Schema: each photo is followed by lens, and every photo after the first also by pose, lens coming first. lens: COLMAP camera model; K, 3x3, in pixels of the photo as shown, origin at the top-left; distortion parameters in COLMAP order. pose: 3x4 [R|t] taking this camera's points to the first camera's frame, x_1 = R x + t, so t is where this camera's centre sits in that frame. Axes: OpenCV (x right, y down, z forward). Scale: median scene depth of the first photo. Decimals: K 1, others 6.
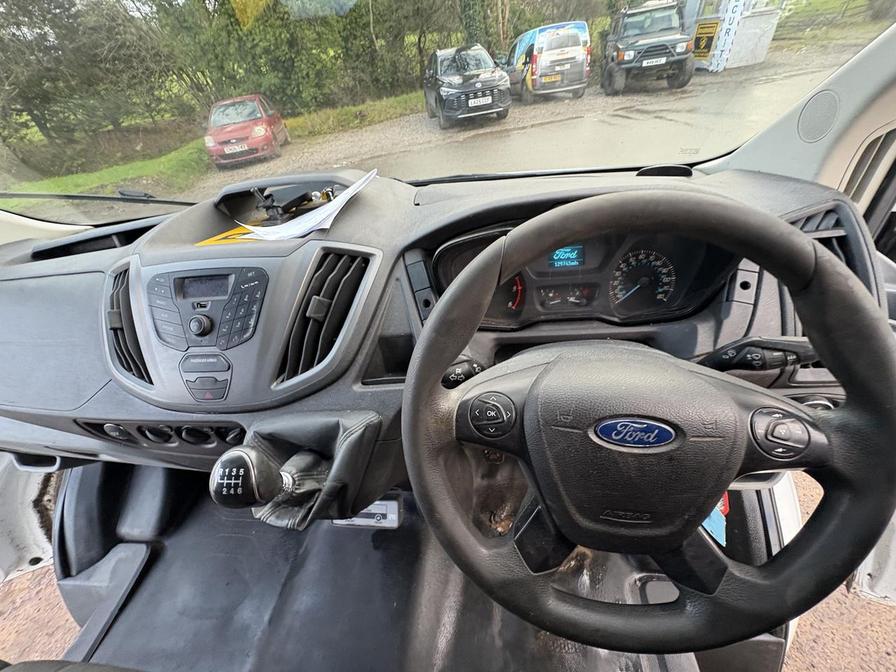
lens RADIAL K [[357.0, 0, 446.4], [0, 357.0, 337.1], [0, 0, 1]] dist [-0.000129, 0.000183]
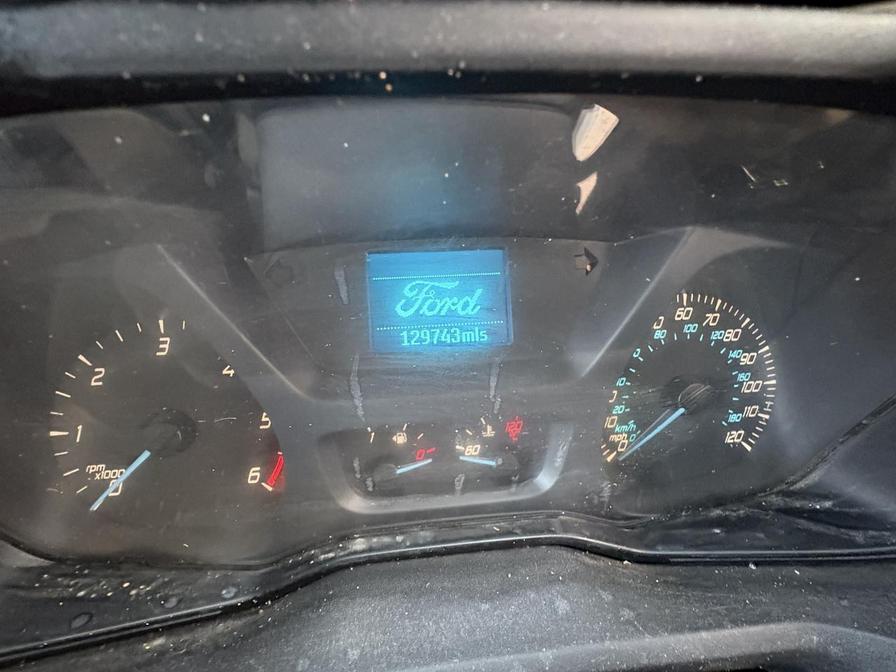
lens RADIAL K [[357.0, 0, 446.4], [0, 357.0, 337.1], [0, 0, 1]] dist [-0.000129, 0.000183]
pose [[0.975965, 0.000635, 0.217927, 0.342195], [0.017700, 0.996461, -0.082168, -0.223842], [-0.217208, 0.084050, 0.972500, 0.909202]]
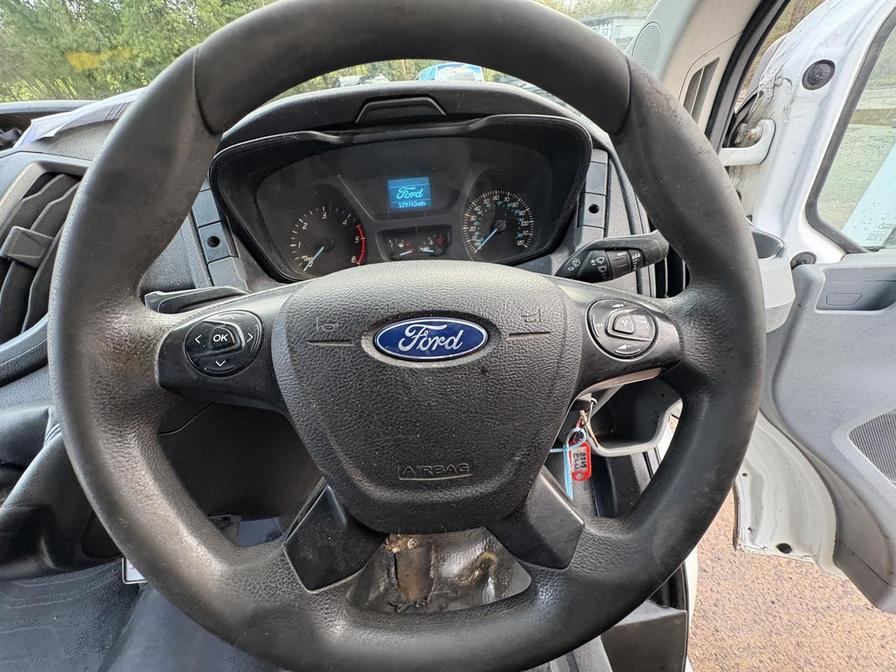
lens RADIAL K [[357.0, 0, 446.4], [0, 357.0, 337.1], [0, 0, 1]] dist [-0.000129, 0.000183]
pose [[0.976593, -0.064219, 0.205283, 0.269989], [0.077868, 0.995210, -0.059107, 0.197773], [-0.200504, 0.073708, 0.976916, 0.222259]]
